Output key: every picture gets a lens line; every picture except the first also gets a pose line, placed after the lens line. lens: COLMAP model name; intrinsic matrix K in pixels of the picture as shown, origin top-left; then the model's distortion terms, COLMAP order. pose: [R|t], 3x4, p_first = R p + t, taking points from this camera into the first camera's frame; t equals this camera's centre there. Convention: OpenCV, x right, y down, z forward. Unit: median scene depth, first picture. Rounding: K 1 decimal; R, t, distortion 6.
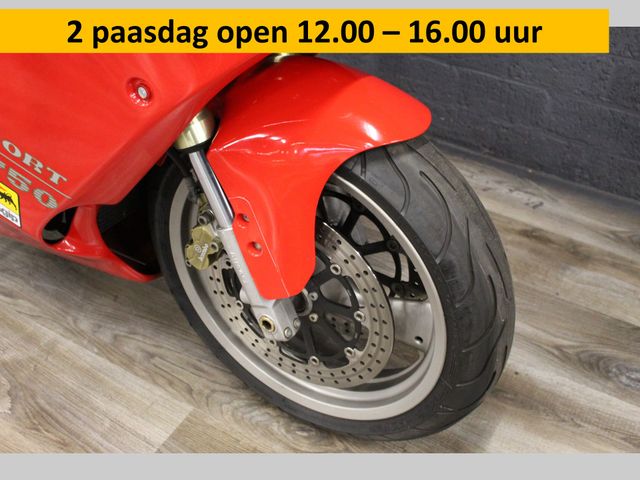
lens RADIAL K [[762.5, 0, 320.0], [0, 762.5, 240.0], [0, 0, 1]] dist [-0.069943, 0.055932]
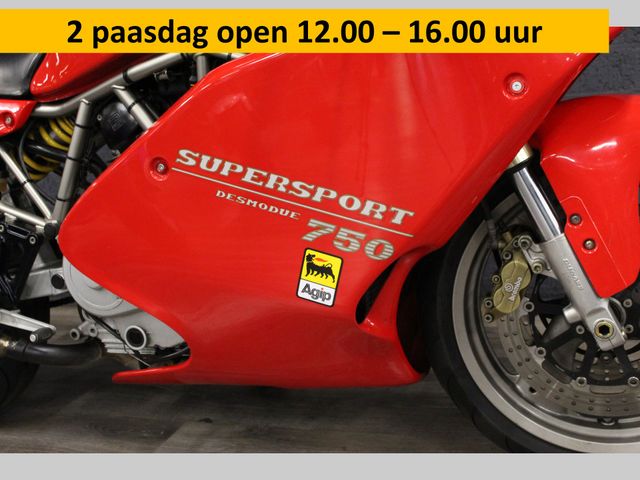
lens RADIAL K [[762.5, 0, 320.0], [0, 762.5, 240.0], [0, 0, 1]] dist [-0.069943, 0.055932]
pose [[0.970259, -0.161140, 0.180642, -0.632209], [0.225504, 0.872989, -0.432479, 0.372744], [-0.088009, 0.460352, 0.883363, 0.066337]]
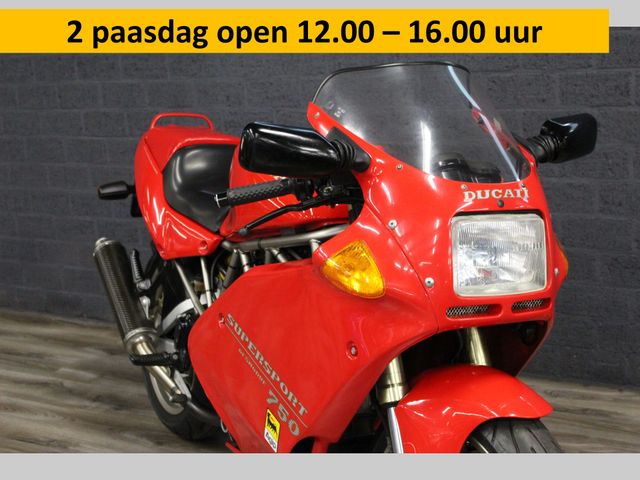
lens RADIAL K [[977.4, 0, 320.0], [0, 977.4, 240.0], [0, 0, 1]] dist [-0.020702, -0.033569]
pose [[0.867894, 0.091036, -0.488336, 0.560447], [-0.317096, 0.858246, -0.403564, 0.376116], [0.382374, 0.505101, 0.773734, -0.609632]]
